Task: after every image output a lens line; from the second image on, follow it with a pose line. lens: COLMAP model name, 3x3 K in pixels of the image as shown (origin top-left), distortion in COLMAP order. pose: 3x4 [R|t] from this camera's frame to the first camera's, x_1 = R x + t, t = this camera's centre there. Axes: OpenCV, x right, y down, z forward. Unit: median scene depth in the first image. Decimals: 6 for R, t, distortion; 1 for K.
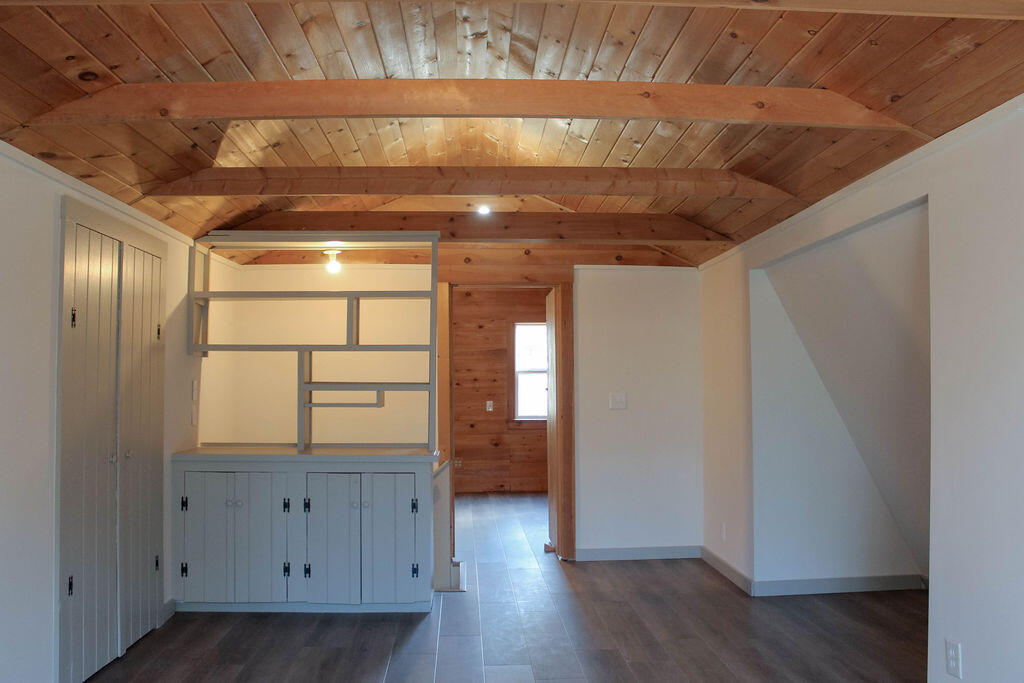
lens RADIAL K [[854.6, 0, 512.0], [0, 854.6, 341.5], [0, 0, 1]] dist [-0.133051, 0.098629]
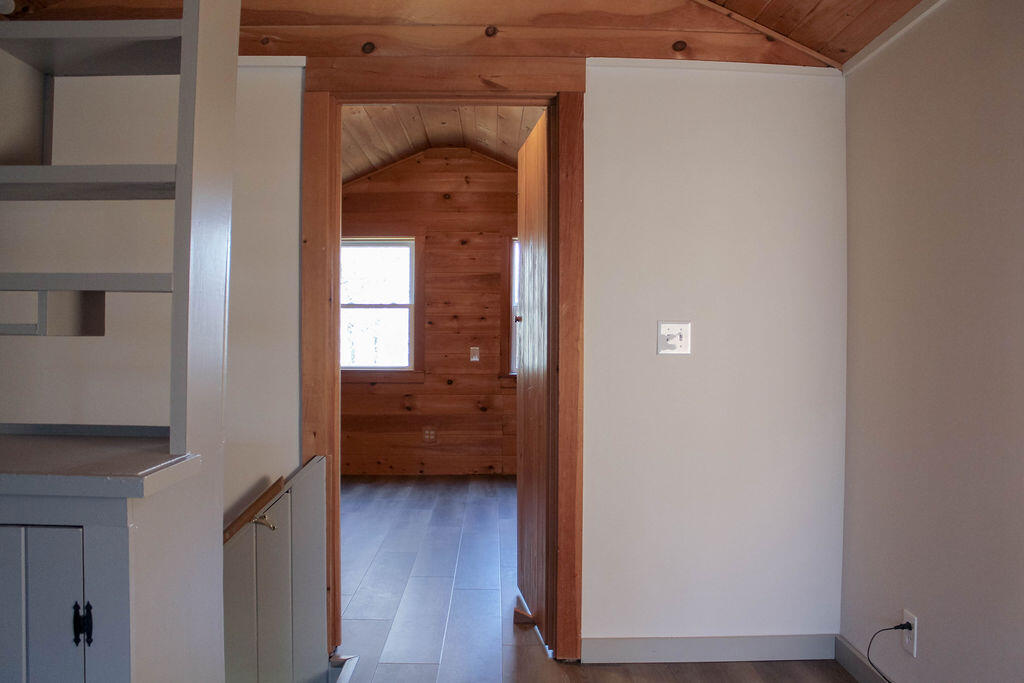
lens RADIAL K [[854.6, 0, 512.0], [0, 854.6, 341.5], [0, 0, 1]] dist [-0.133051, 0.098629]
pose [[0.999346, 0.010910, -0.034465, 0.028666], [-0.009048, 0.998515, 0.053728, 0.027122], [0.035000, -0.053381, 0.997961, 0.299402]]
